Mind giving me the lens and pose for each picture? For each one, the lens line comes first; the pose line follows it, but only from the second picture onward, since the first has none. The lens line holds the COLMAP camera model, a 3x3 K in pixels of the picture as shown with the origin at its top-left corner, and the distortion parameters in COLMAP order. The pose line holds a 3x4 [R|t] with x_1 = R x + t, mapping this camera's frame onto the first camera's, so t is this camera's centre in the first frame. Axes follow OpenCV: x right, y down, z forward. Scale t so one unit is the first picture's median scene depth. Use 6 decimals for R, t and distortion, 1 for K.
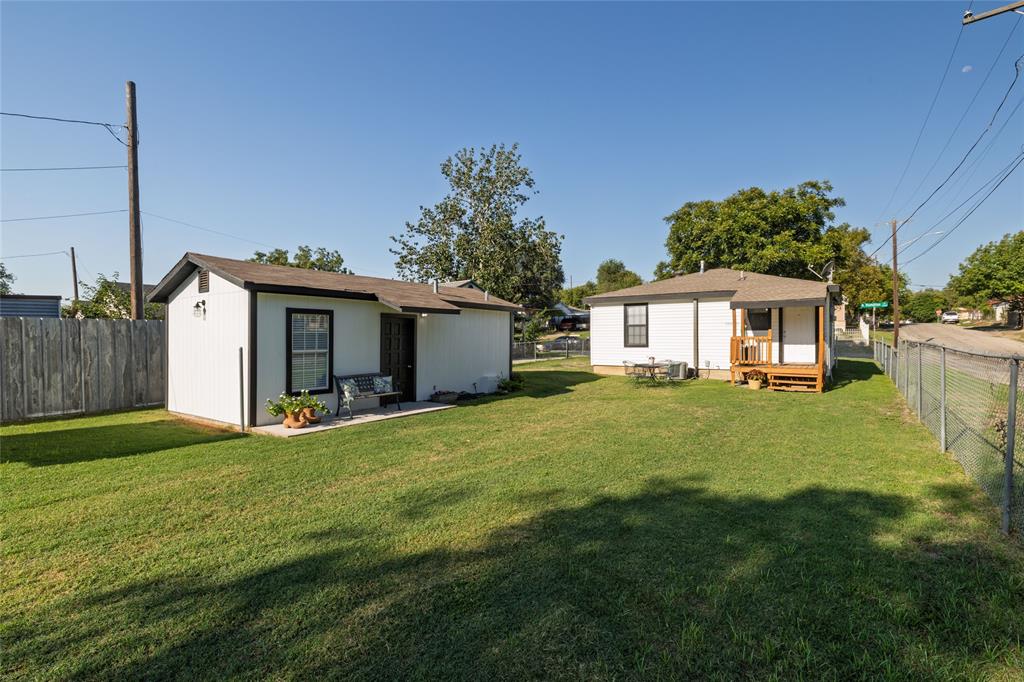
lens RADIAL K [[475.8, 0, 511.3], [0, 475.8, 340.4], [0, 0, 1]] dist [-0.000997, 0.001054]
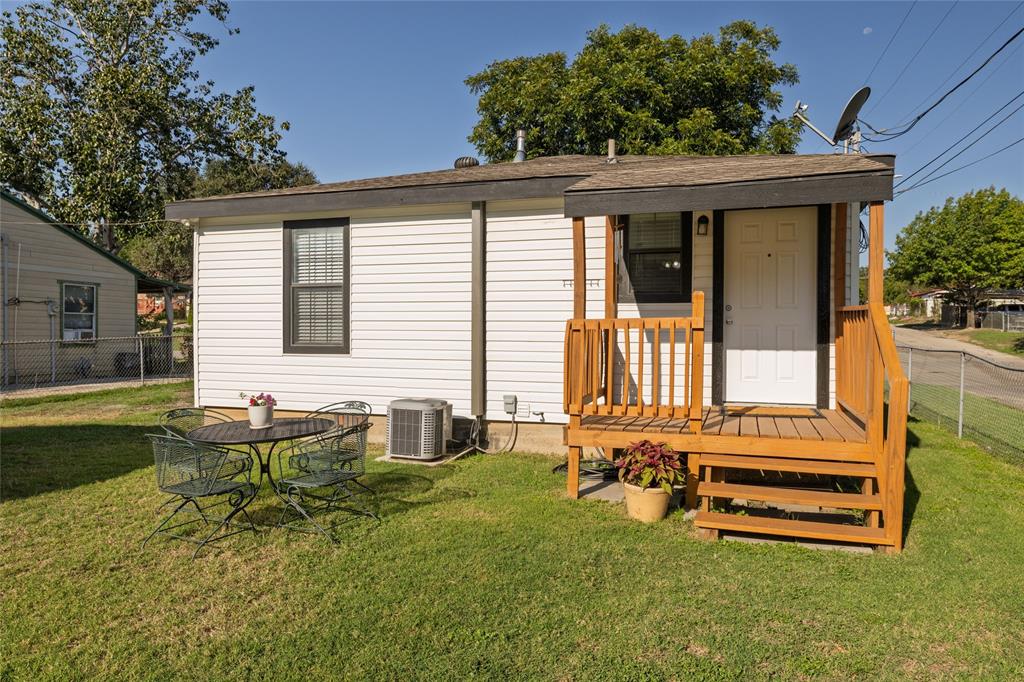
lens RADIAL K [[688.1, 0, 507.7], [0, 688.1, 343.7], [0, 0, 1]] dist [-0.004327, -0.002380]
pose [[0.958353, 0.006742, 0.285507, 0.251703], [-0.008500, 0.999952, 0.004919, 0.003919], [-0.285460, -0.007141, 0.958364, 0.502792]]
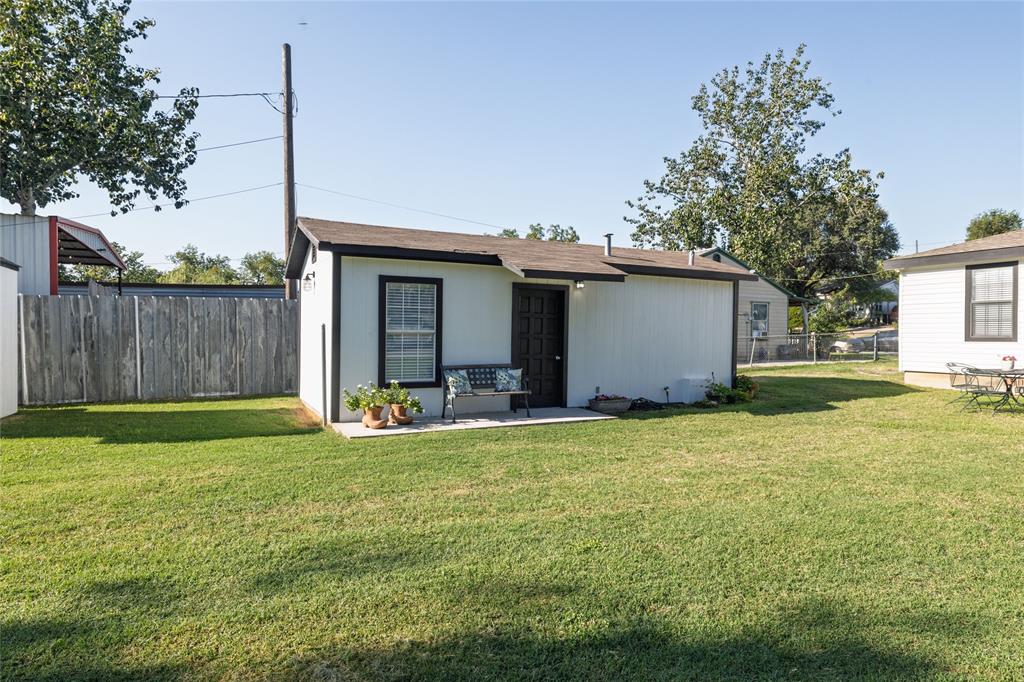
lens RADIAL K [[590.3, 0, 514.9], [0, 590.3, 341.6], [0, 0, 1]] dist [-0.005075, 0.005325]
pose [[0.884577, 0.014129, -0.466181, 0.089065], [-0.011489, 0.999898, 0.008503, 0.014732], [0.466253, -0.002165, 0.884649, 0.117090]]
